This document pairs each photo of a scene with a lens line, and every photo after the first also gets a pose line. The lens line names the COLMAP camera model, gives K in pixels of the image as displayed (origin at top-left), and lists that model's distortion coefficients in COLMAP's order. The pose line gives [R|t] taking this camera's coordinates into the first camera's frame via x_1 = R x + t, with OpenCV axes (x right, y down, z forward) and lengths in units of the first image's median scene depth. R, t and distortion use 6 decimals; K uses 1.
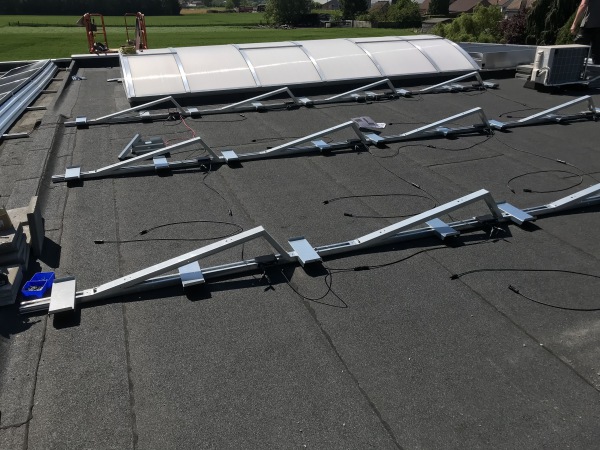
lens RADIAL K [[499.3, 0, 303.8], [0, 499.3, 219.4], [0, 0, 1]] dist [0.056922, -0.065621]
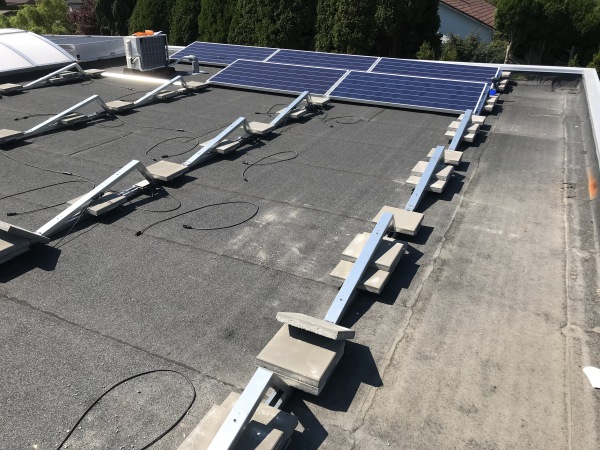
lens RADIAL K [[499.3, 0, 297.1], [0, 499.3, 224.8], [0, 0, 1]] dist [0.056922, -0.065621]
pose [[0.728026, -0.281975, 0.624874, -0.097265], [0.266614, 0.956196, 0.120859, 0.030656], [-0.631581, 0.078612, 0.771314, -0.091584]]
